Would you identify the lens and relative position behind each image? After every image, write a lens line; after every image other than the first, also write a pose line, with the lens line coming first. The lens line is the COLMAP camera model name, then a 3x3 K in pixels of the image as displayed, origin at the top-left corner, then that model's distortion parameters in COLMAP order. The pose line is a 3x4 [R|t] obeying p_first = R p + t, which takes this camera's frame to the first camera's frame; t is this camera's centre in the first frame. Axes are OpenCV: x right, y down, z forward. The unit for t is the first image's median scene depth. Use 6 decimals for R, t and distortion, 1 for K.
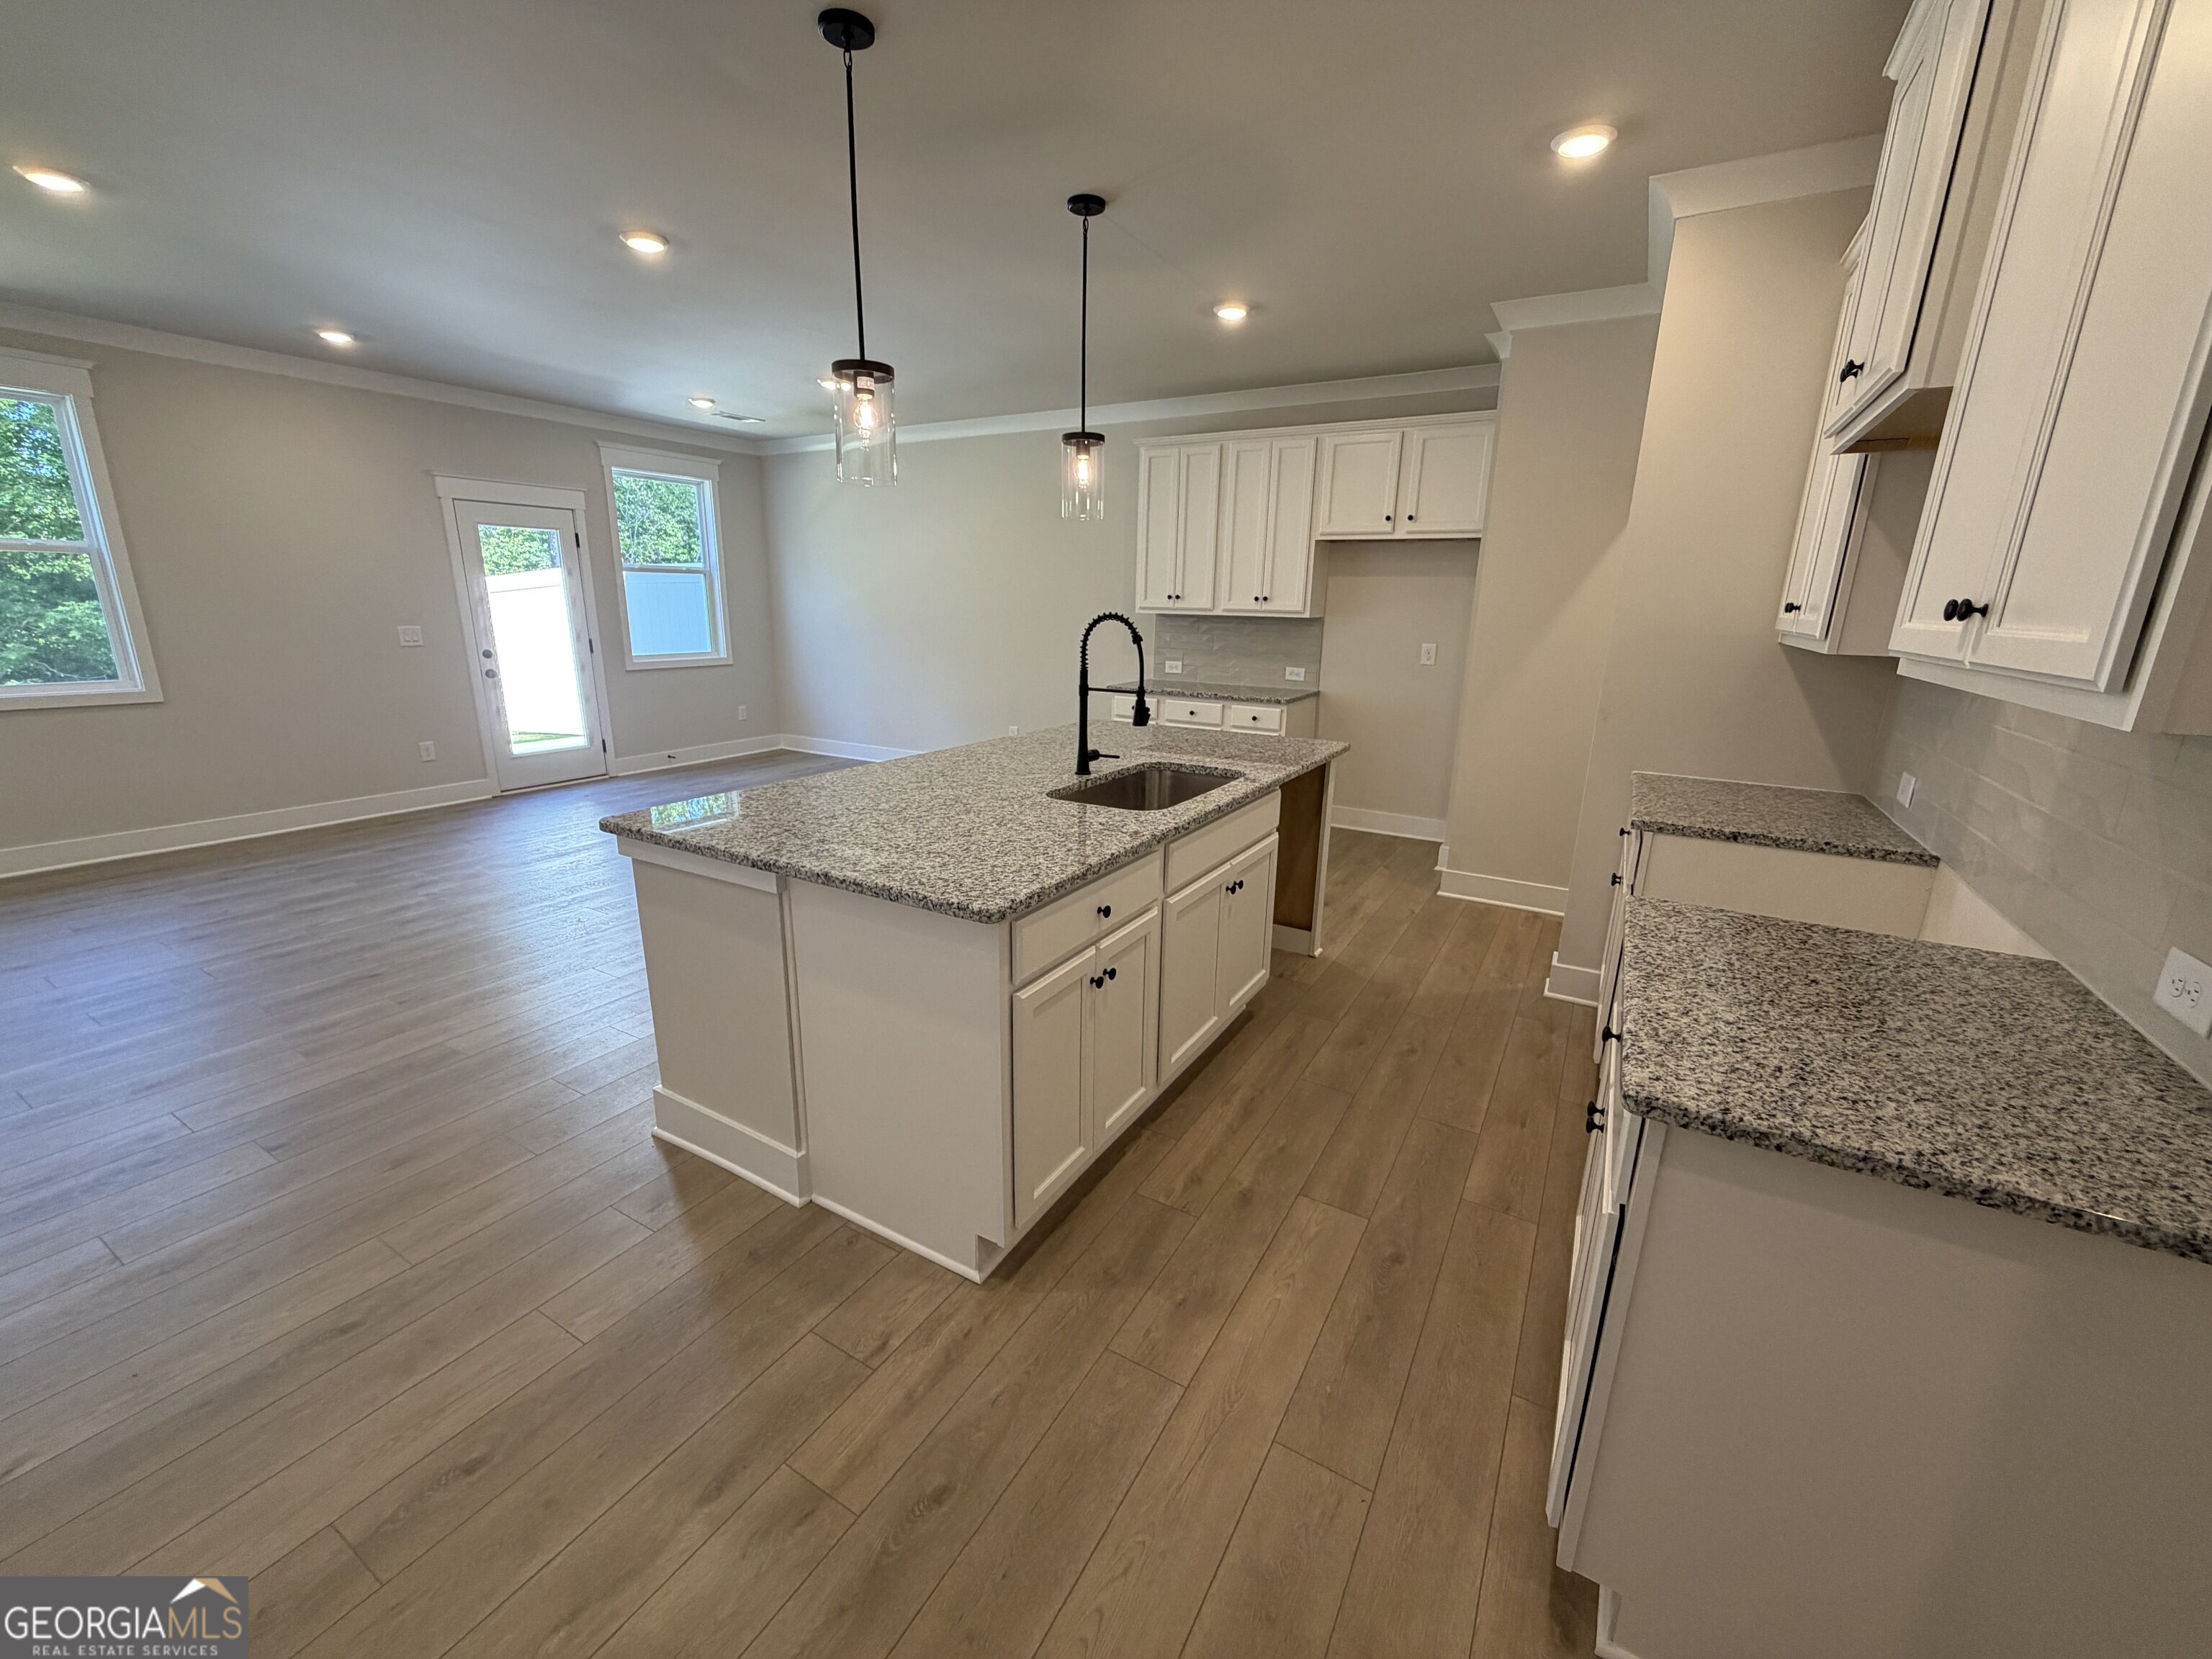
lens RADIAL K [[883.0, 0, 1101.7], [0, 883.0, 832.9], [0, 0, 1]] dist [0.001087, 0.000024]
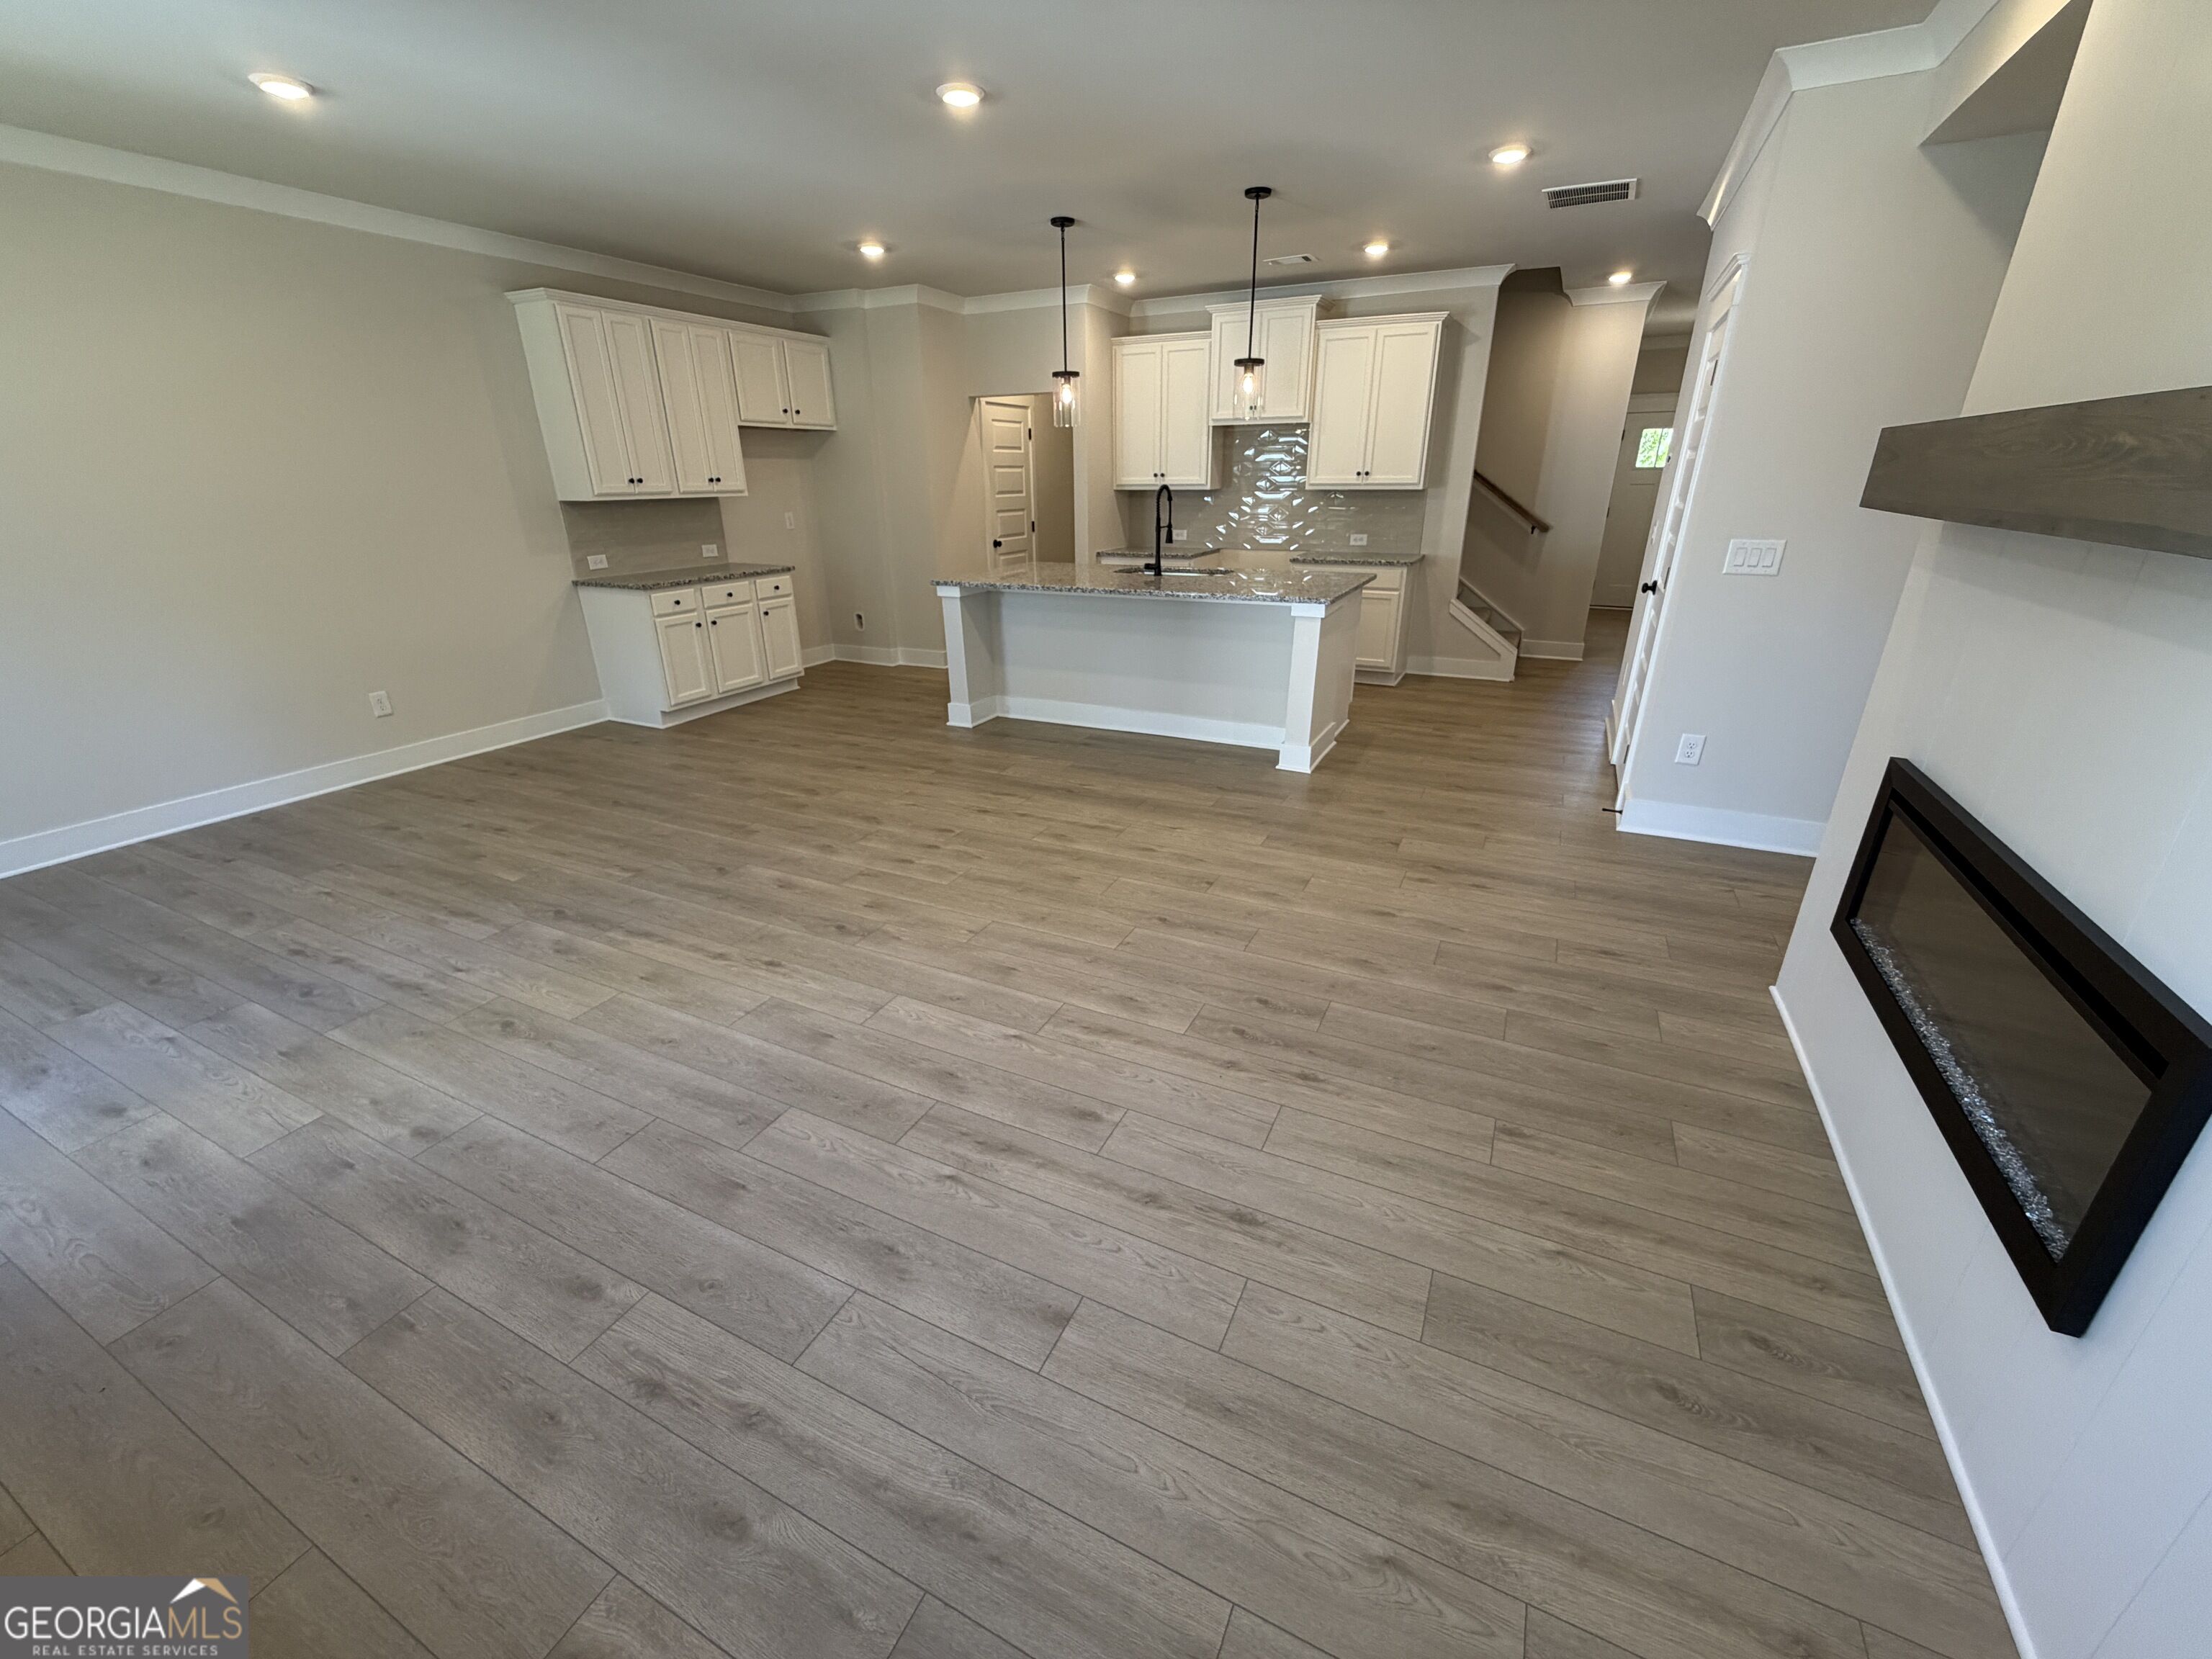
lens RADIAL K [[886.2, 0, 1099.4], [0, 886.2, 833.5], [0, 0, 1]] dist [0.000107, 0.000294]
pose [[-0.069329, -0.391308, 0.917644, -2.084543], [0.265558, 0.879429, 0.395075, -0.386171], [-0.961599, 0.271078, 0.042945, 1.269312]]
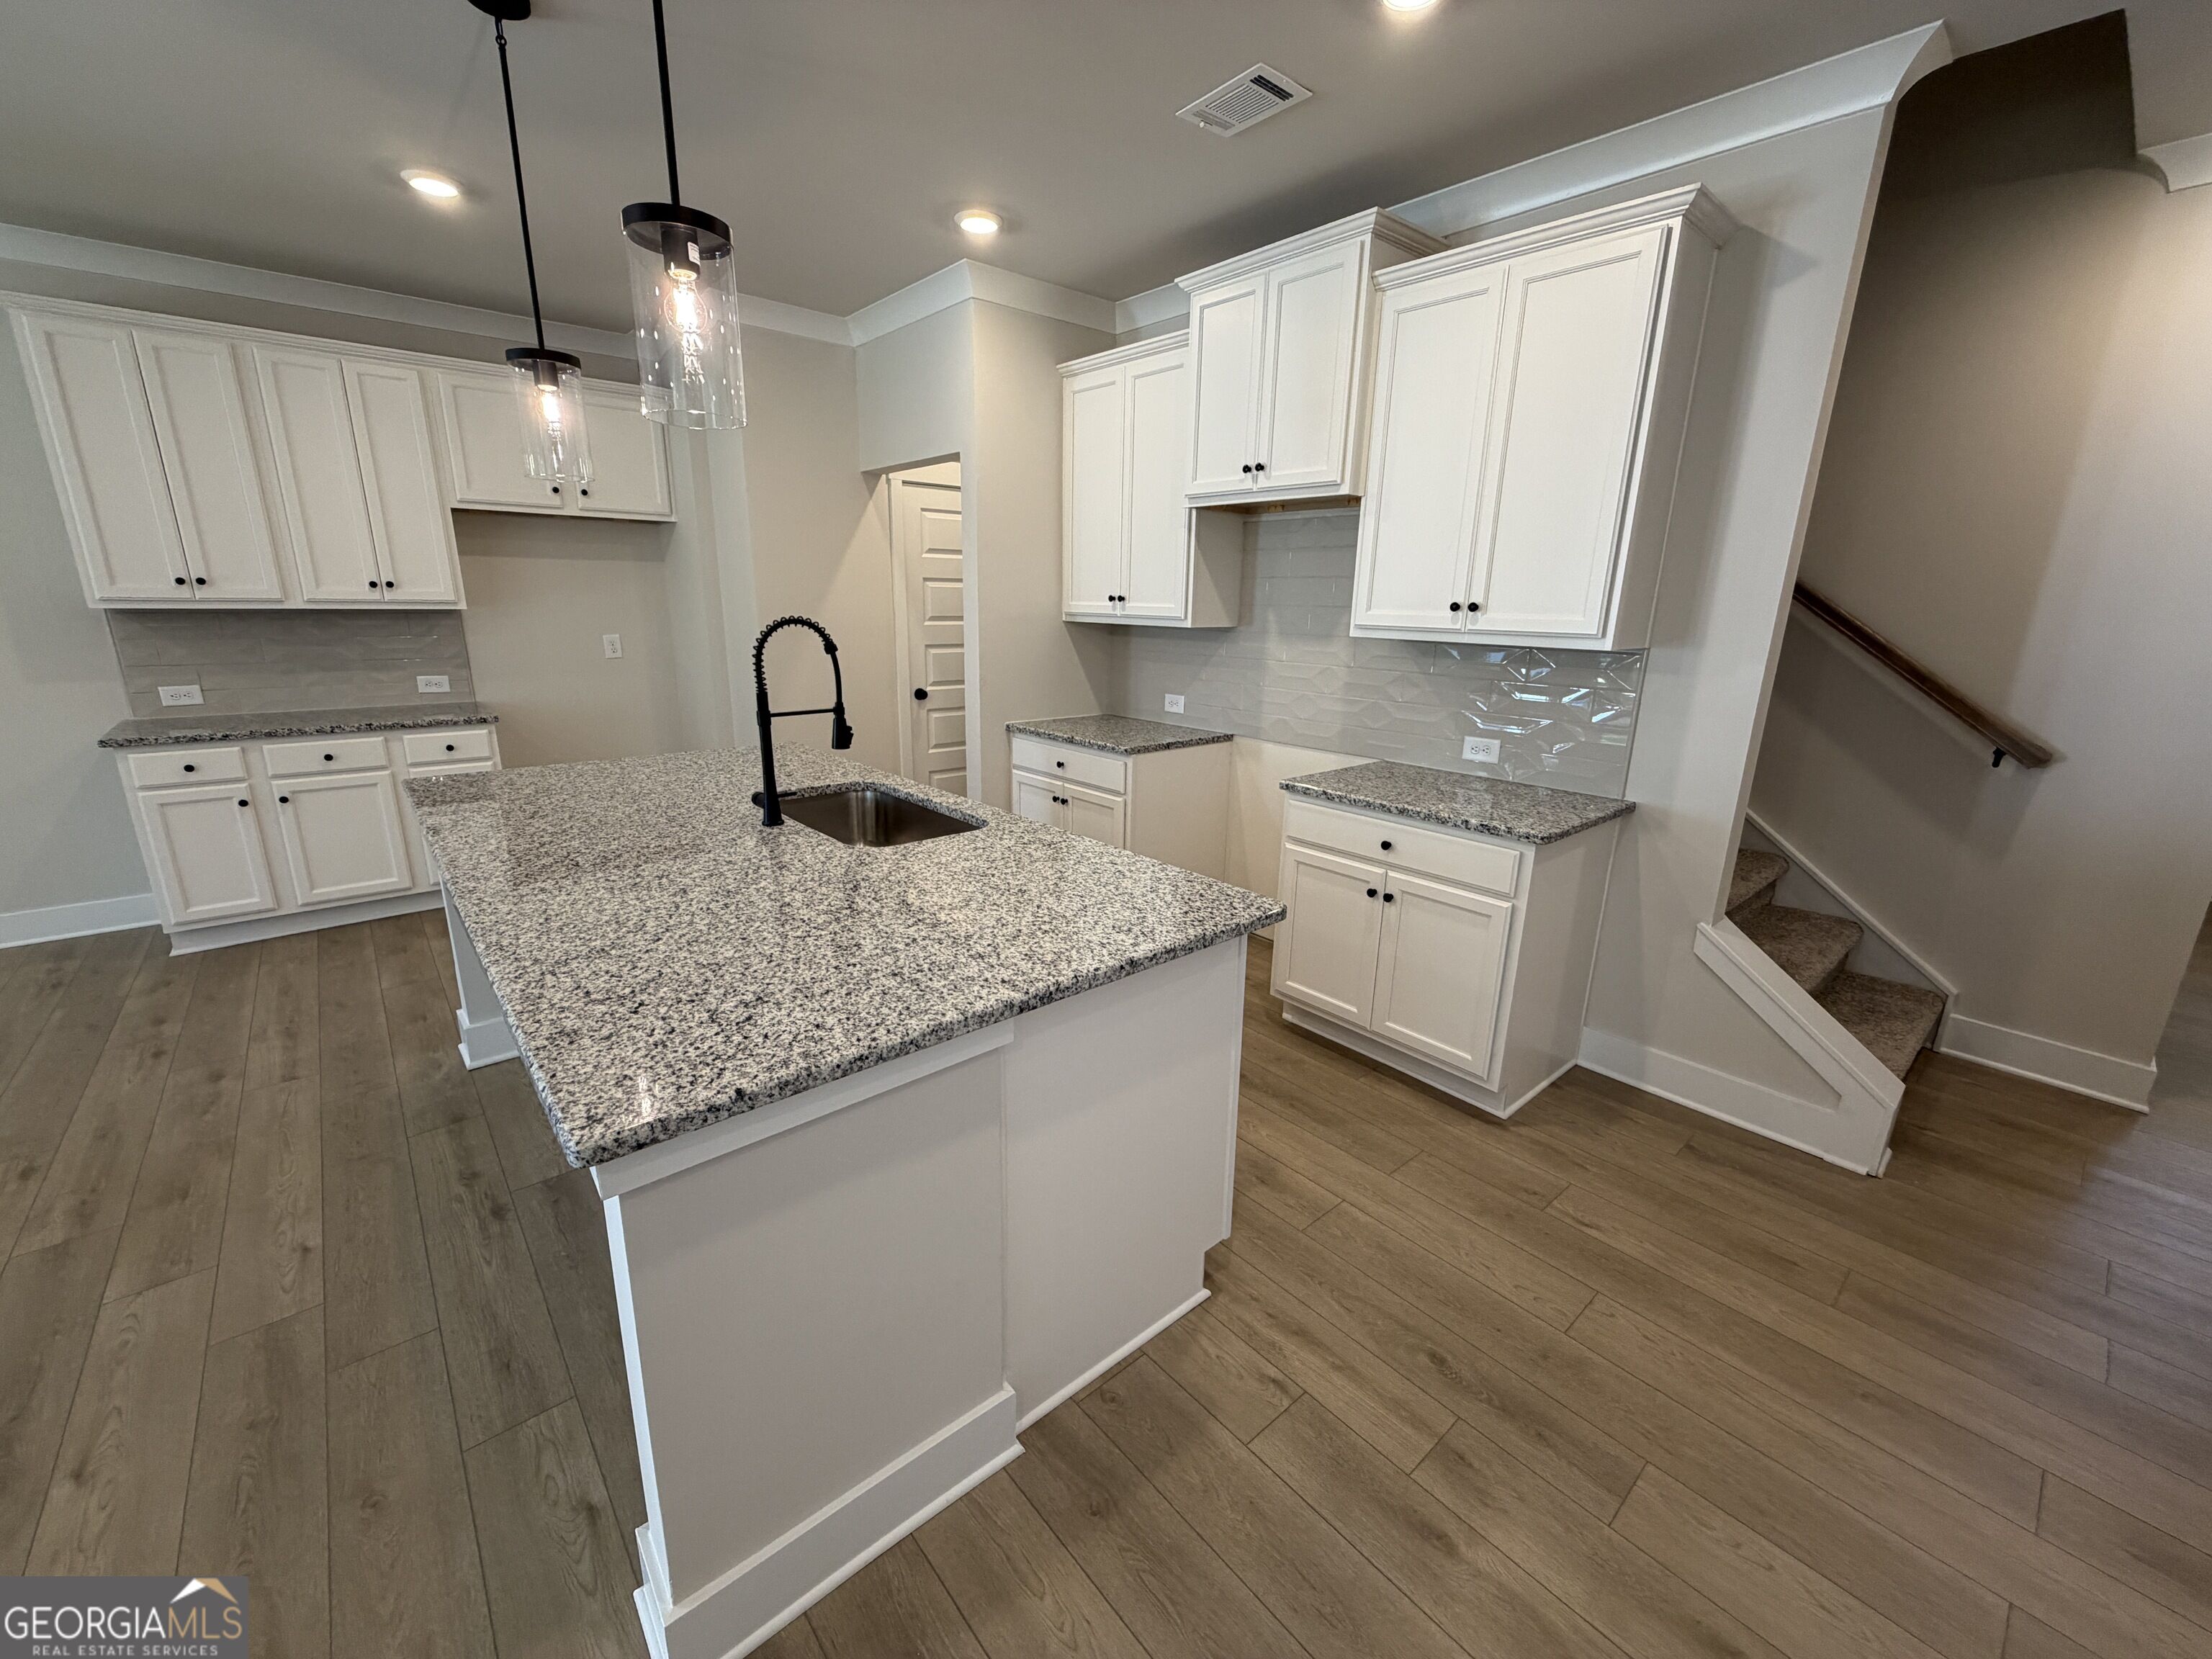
lens RADIAL K [[883.0, 0, 1101.7], [0, 883.0, 832.9], [0, 0, 1]] dist [0.001087, 0.000024]
pose [[0.324052, -0.258717, 0.909976, -0.684311], [0.233018, 0.954073, 0.188275, -0.148441], [-0.916893, 0.151030, 0.369455, 0.476793]]
